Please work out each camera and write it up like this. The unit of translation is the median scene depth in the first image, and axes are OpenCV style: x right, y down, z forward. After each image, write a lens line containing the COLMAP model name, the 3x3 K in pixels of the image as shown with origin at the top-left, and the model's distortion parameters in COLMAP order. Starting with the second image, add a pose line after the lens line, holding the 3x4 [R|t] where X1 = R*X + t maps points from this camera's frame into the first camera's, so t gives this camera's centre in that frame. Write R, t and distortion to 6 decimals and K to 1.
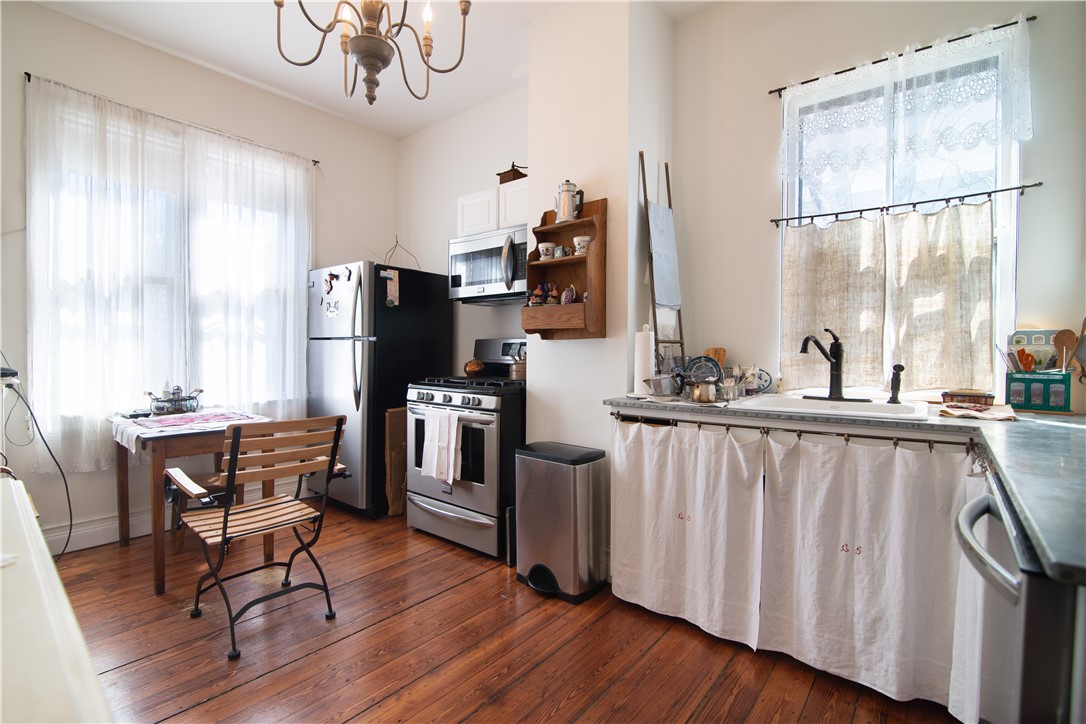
lens RADIAL K [[502.6, 0, 520.0], [0, 502.6, 358.0], [0, 0, 1]] dist [-0.019700, 0.001079]
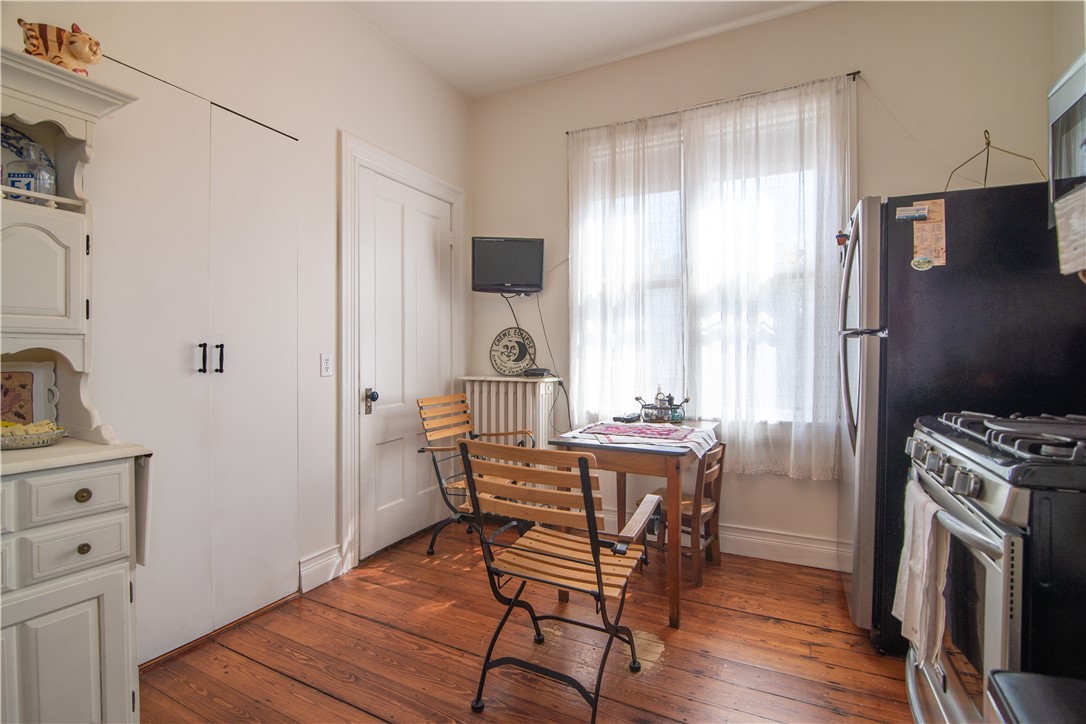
lens RADIAL K [[502.6, 0, 520.0], [0, 502.6, 358.0], [0, 0, 1]] dist [-0.019700, 0.001079]
pose [[0.224889, -0.000880, -0.974384, 0.190894], [-0.013257, 0.999904, -0.003963, -0.003170], [0.974294, 0.013809, 0.224856, 0.572401]]
